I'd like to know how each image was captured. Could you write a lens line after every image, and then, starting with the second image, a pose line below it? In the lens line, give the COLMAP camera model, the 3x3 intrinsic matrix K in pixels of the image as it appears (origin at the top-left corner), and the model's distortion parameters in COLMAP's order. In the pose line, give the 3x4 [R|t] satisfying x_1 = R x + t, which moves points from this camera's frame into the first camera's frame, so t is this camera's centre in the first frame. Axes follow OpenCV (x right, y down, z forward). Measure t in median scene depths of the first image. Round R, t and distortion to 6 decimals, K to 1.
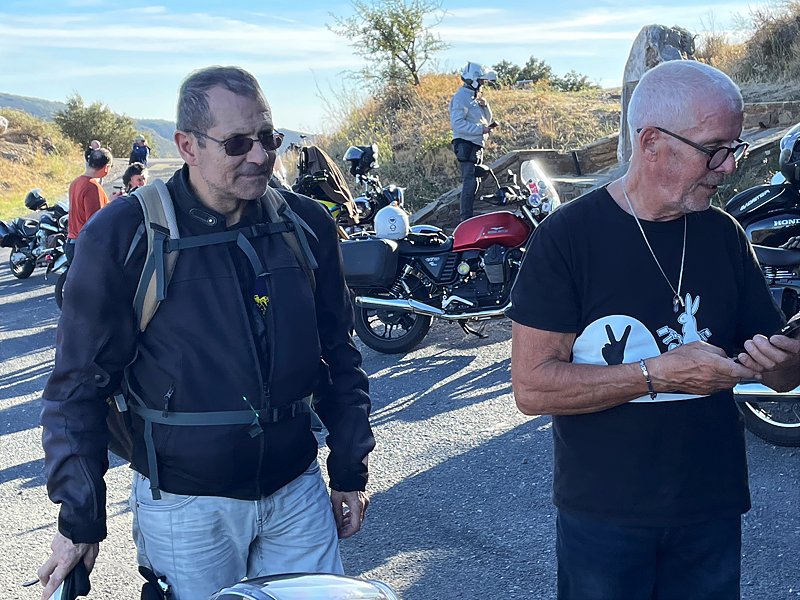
lens RADIAL K [[1305.8, 0, 399.4], [0, 1305.8, 298.5], [0, 0, 1]] dist [0.047466, 0.087374]
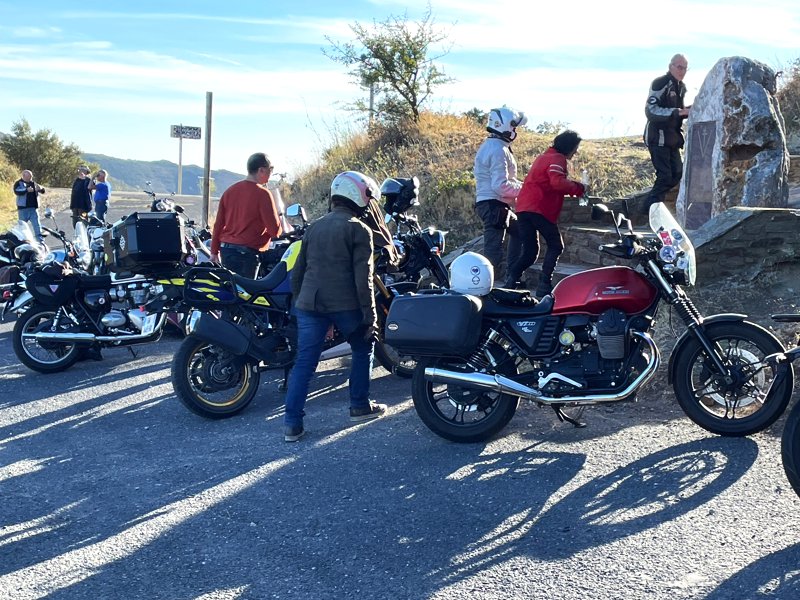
lens RADIAL K [[1305.8, 0, 399.4], [0, 1305.8, 298.5], [0, 0, 1]] dist [0.047466, 0.087374]
pose [[0.997722, 0.046964, 0.048418, -0.084881], [-0.045162, 0.998269, -0.037663, -0.012105], [-0.050103, 0.035390, 0.998117, 0.226606]]
